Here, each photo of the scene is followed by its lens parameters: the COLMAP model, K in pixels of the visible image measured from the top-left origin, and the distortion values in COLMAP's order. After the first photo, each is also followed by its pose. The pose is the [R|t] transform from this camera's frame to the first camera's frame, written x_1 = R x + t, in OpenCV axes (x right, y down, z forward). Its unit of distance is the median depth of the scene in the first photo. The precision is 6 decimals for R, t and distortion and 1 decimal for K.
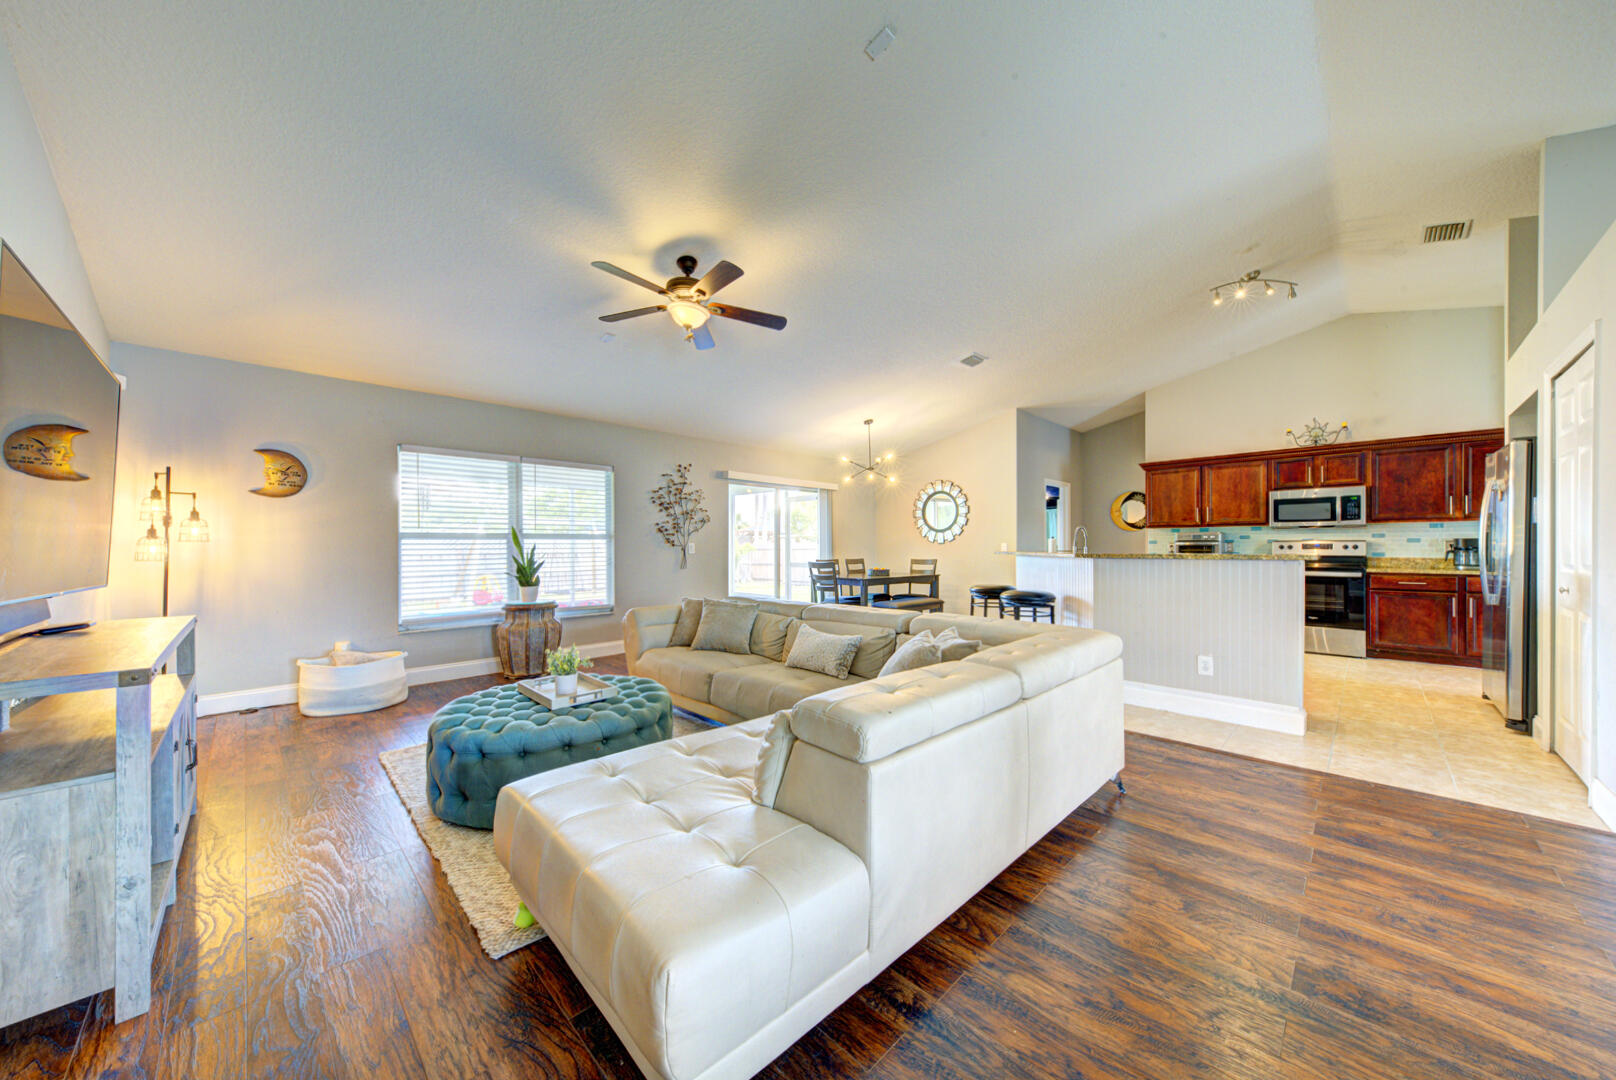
lens RADIAL K [[552.3, 0, 812.1], [0, 552.3, 547.6], [0, 0, 1]] dist [0.032379, -0.008756]
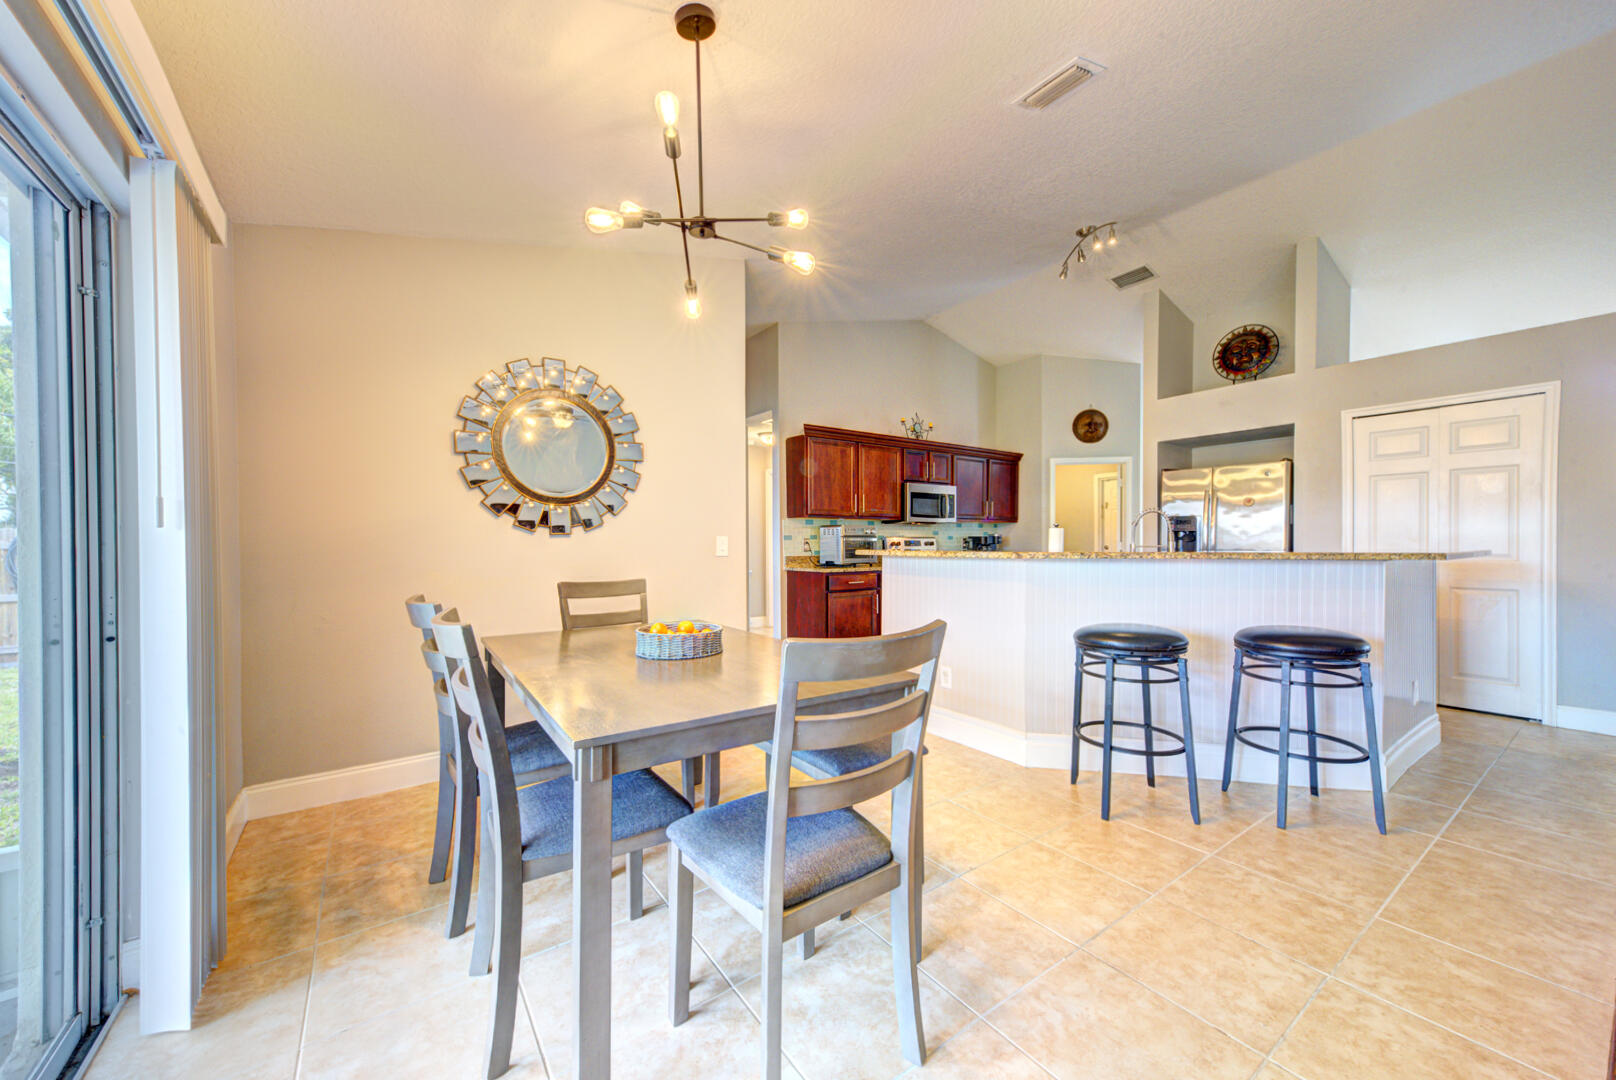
lens RADIAL K [[606.5, 0, 810.4], [0, 606.5, 547.7], [0, 0, 1]] dist [0.010722, -0.000279]
pose [[0.158791, -0.007441, 0.987284, -0.183253], [0.006515, 0.999958, 0.006489, -0.002447], [-0.987291, 0.005402, 0.158832, 1.055367]]
